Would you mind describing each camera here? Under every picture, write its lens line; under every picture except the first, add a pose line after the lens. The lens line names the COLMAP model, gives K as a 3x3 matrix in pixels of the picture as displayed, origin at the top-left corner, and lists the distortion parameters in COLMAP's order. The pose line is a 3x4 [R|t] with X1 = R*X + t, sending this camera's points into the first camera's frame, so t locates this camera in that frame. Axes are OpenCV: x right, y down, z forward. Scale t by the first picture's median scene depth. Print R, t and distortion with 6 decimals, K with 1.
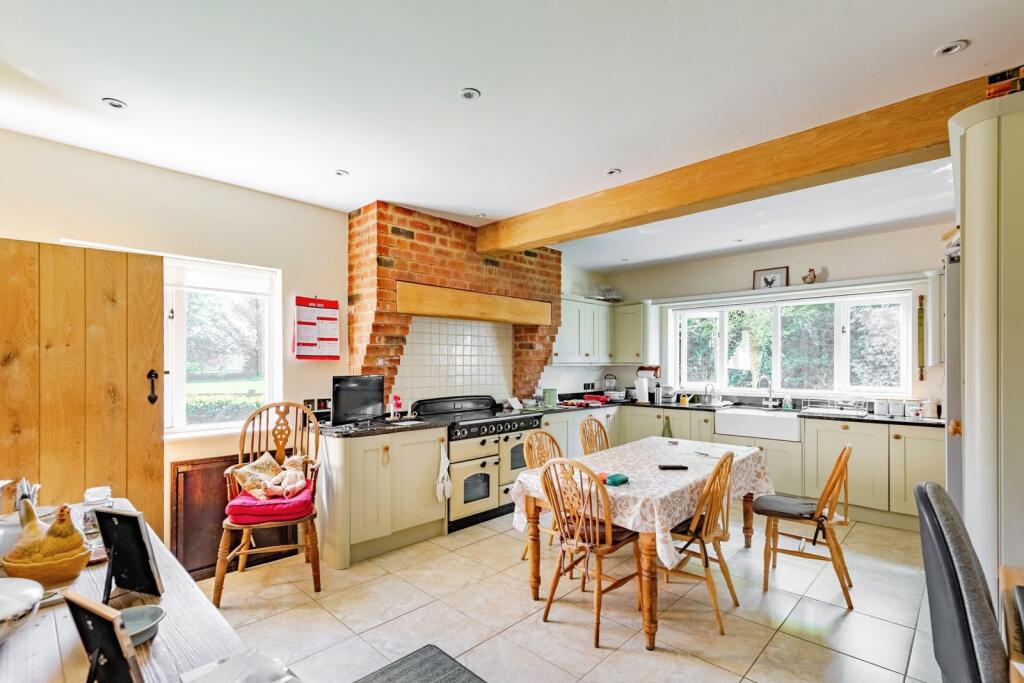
lens RADIAL K [[470.0, 0, 509.4], [0, 470.0, 365.9], [0, 0, 1]] dist [0.002317, 0.000092]
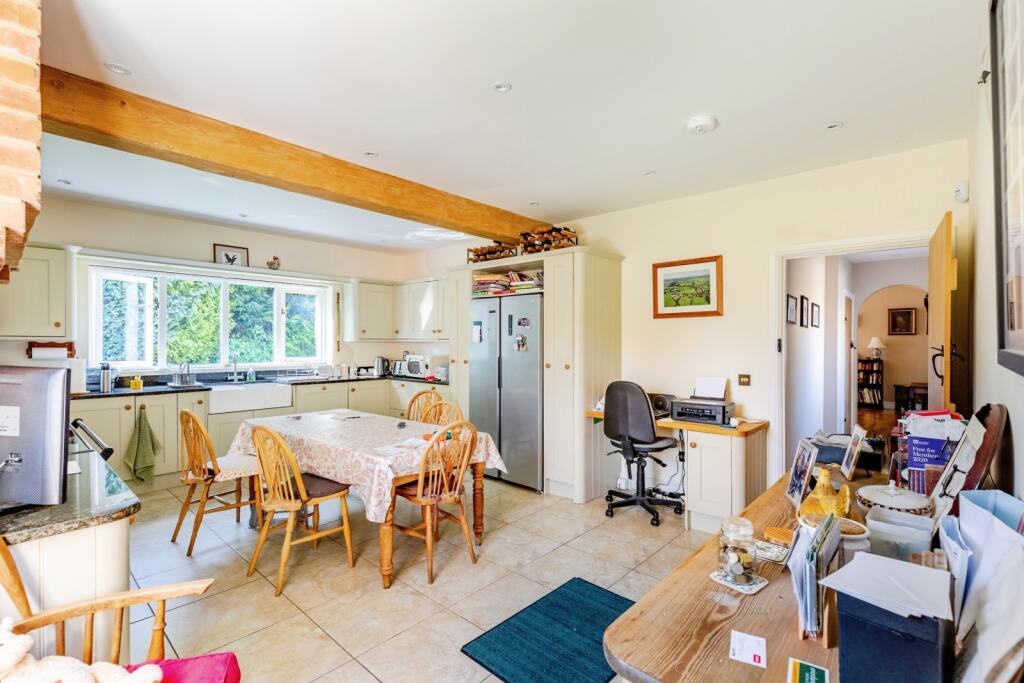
lens RADIAL K [[470.0, 0, 510.9], [0, 470.0, 341.4], [0, 0, 1]] dist [0.002317, 0.000092]
pose [[-0.038859, 0.001546, 0.999243, -0.500609], [-0.000721, 0.999999, -0.001575, 0.001821], [-0.999244, -0.000781, -0.038858, 0.440884]]
